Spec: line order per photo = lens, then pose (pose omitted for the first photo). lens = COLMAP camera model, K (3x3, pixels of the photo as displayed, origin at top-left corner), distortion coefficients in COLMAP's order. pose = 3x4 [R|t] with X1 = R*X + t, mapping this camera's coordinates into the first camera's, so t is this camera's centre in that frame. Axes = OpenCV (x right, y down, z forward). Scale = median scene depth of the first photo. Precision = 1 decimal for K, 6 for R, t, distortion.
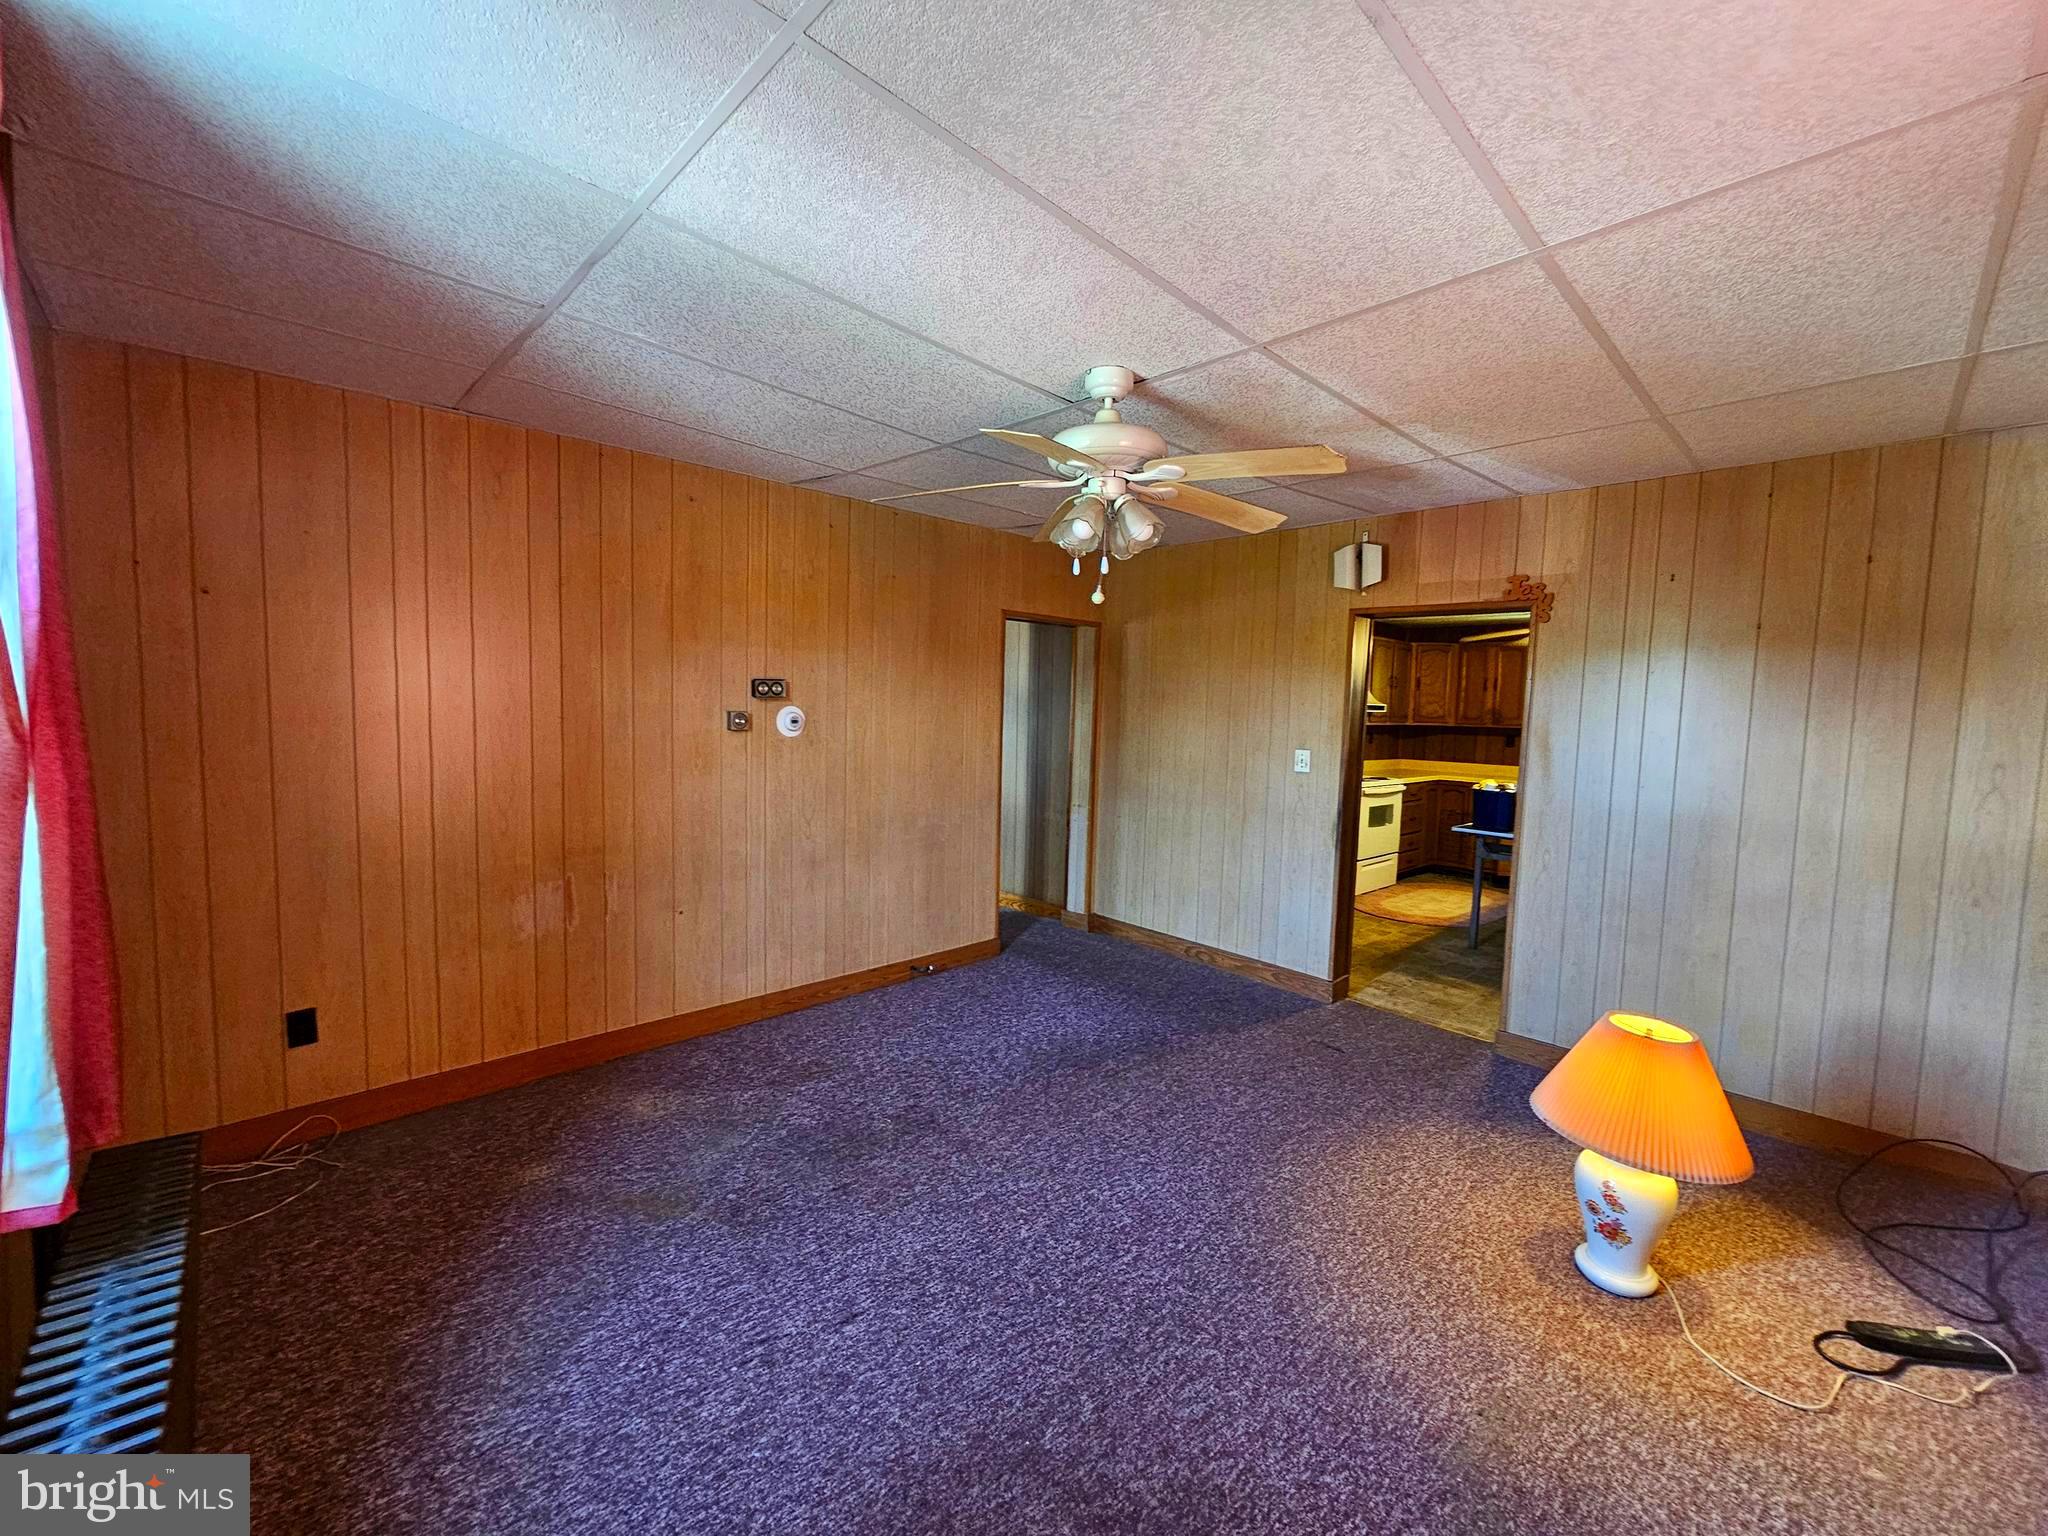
lens RADIAL K [[838.8, 0, 1041.8], [0, 838.8, 765.8], [0, 0, 1]] dist [-0.002115, 0.000699]
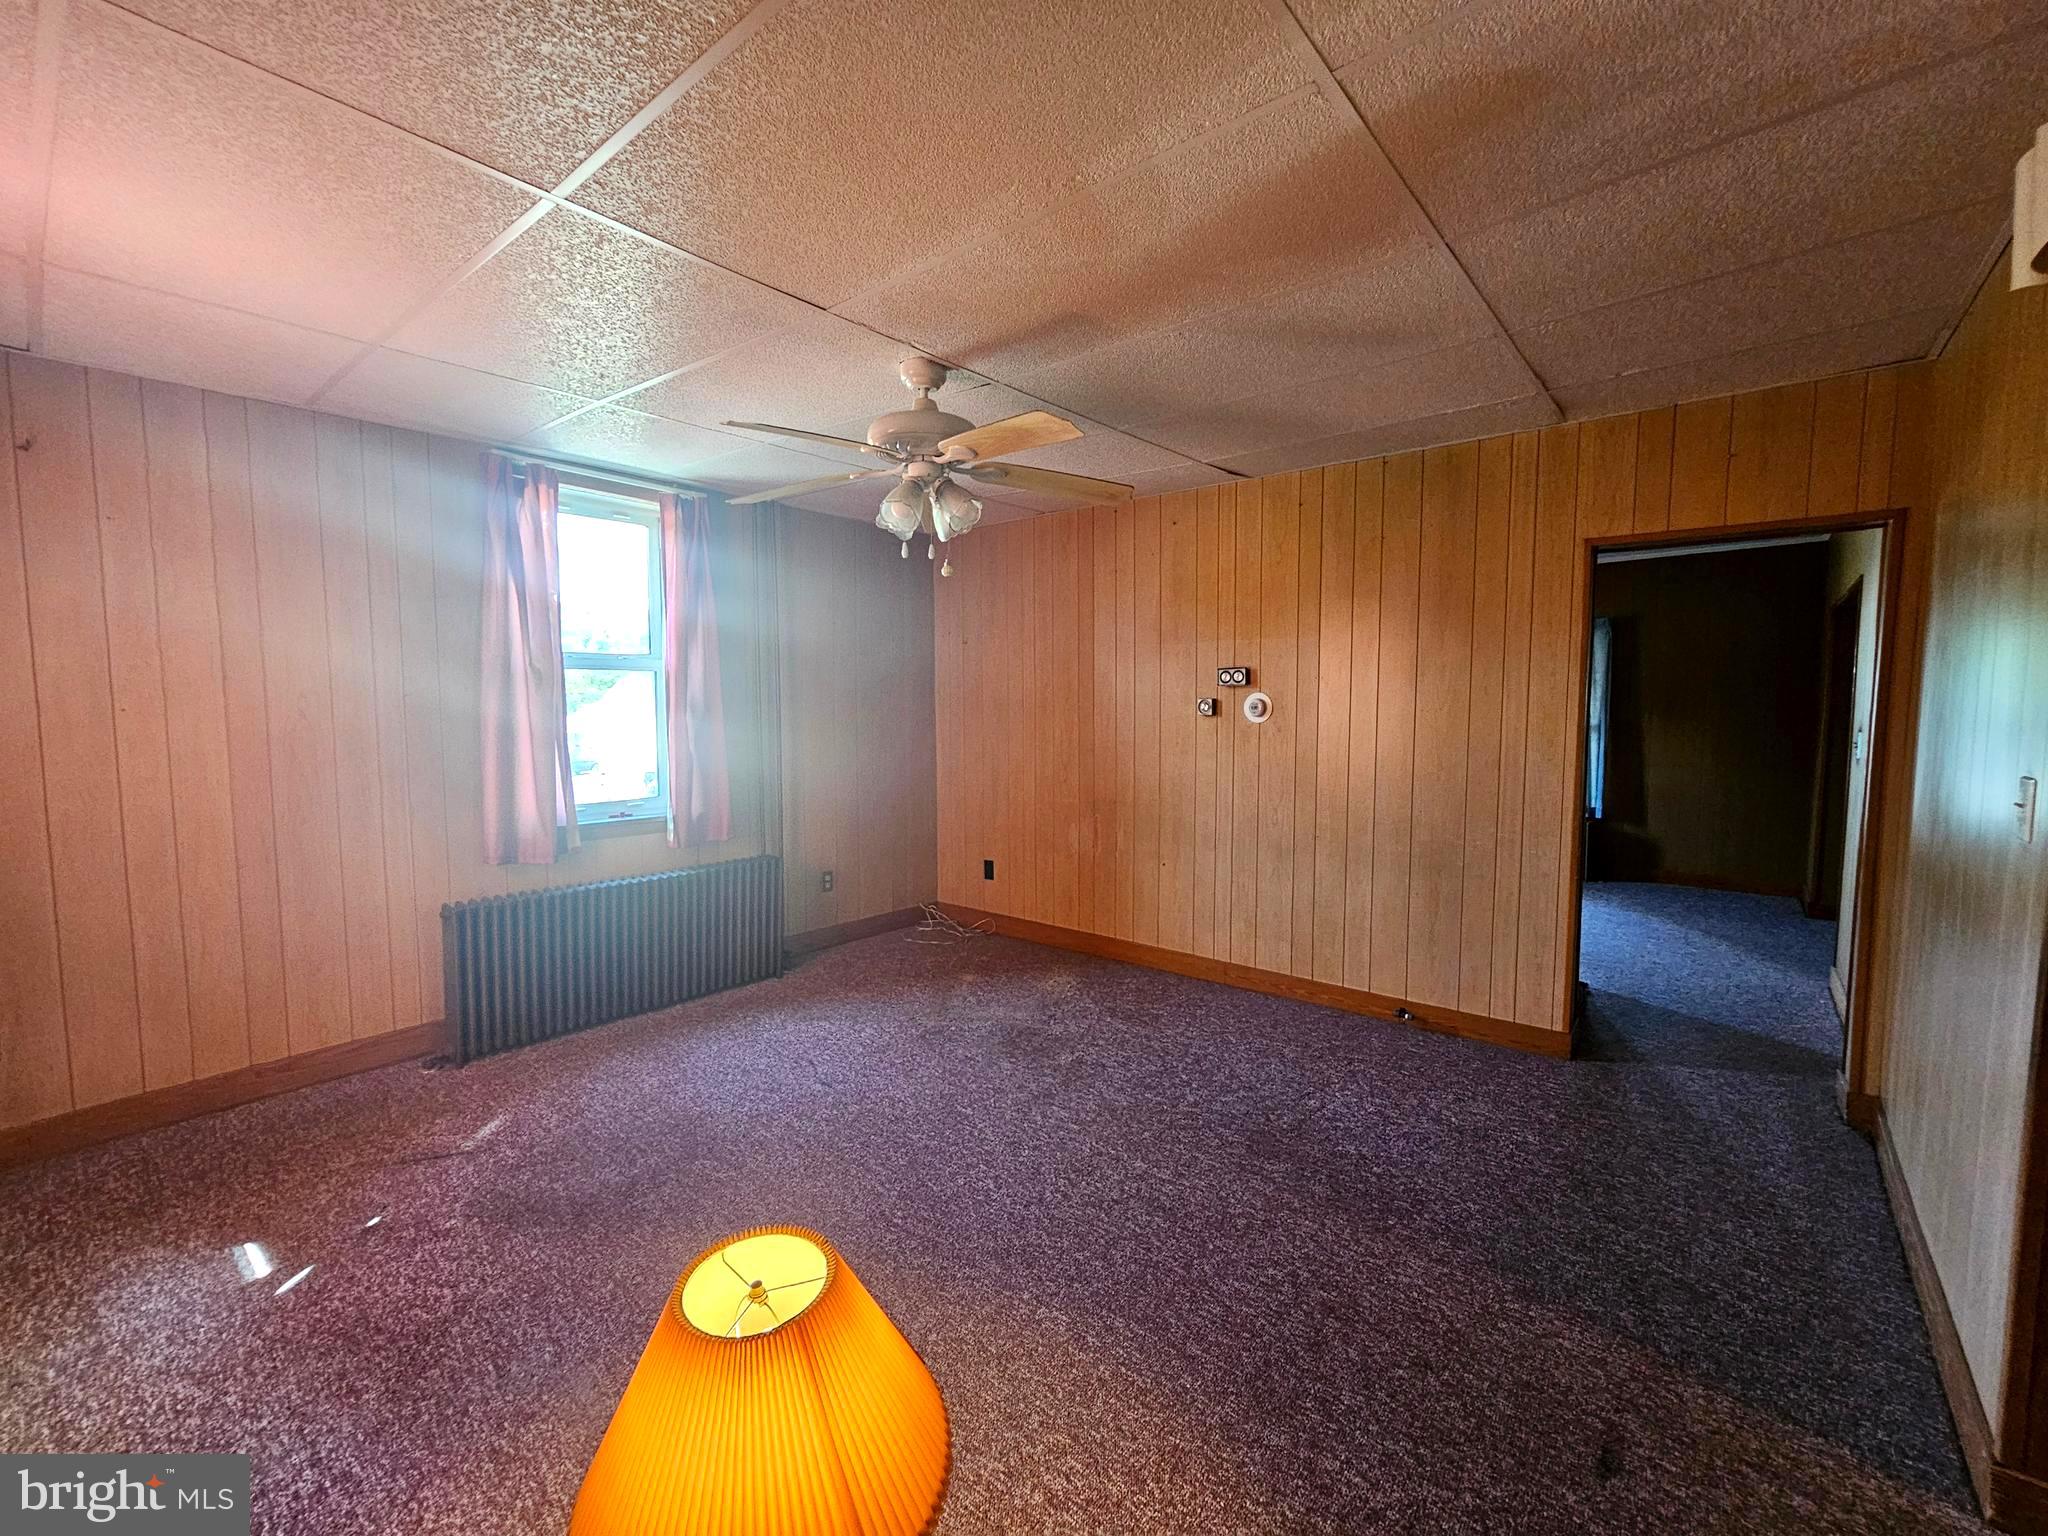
lens RADIAL K [[833.3, 0, 1030.7], [0, 833.3, 755.3], [0, 0, 1]] dist [0.000858, 0.000093]
pose [[0.107522, 0.044998, -0.993184, 0.708088], [-0.065903, 0.997101, 0.038041, -0.015956], [0.992016, 0.061363, 0.110176, 0.629654]]
